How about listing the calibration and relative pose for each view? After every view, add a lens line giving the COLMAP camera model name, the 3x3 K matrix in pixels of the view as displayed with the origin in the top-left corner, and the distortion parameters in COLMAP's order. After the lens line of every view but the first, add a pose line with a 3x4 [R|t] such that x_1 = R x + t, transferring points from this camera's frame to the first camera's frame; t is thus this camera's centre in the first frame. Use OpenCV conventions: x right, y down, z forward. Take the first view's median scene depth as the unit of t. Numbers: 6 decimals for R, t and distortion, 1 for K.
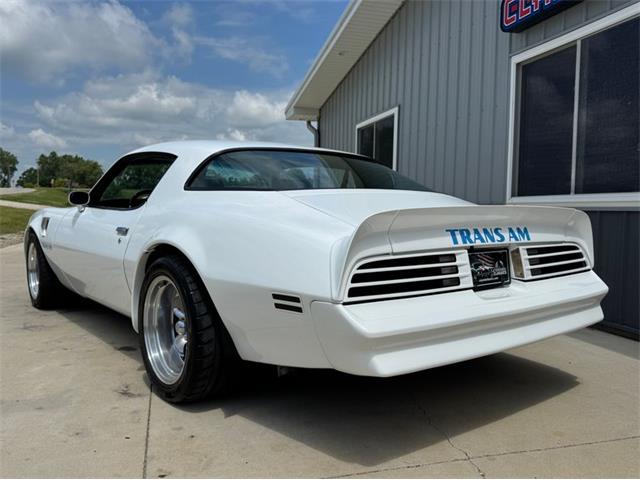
lens RADIAL K [[546.6, 0, 321.2], [0, 546.6, 221.3], [0, 0, 1]] dist [0.024775, -0.076432]
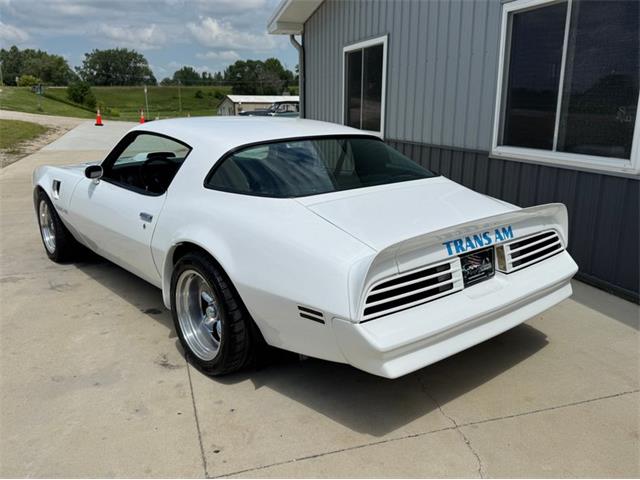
lens RADIAL K [[546.6, 0, 317.8], [0, 546.6, 227.5], [0, 0, 1]] dist [0.024775, -0.076432]
pose [[0.999490, -0.020239, 0.024703, -0.057306], [0.015199, 0.981783, 0.189399, -0.208146], [-0.028086, -0.188927, 0.981589, -0.115938]]
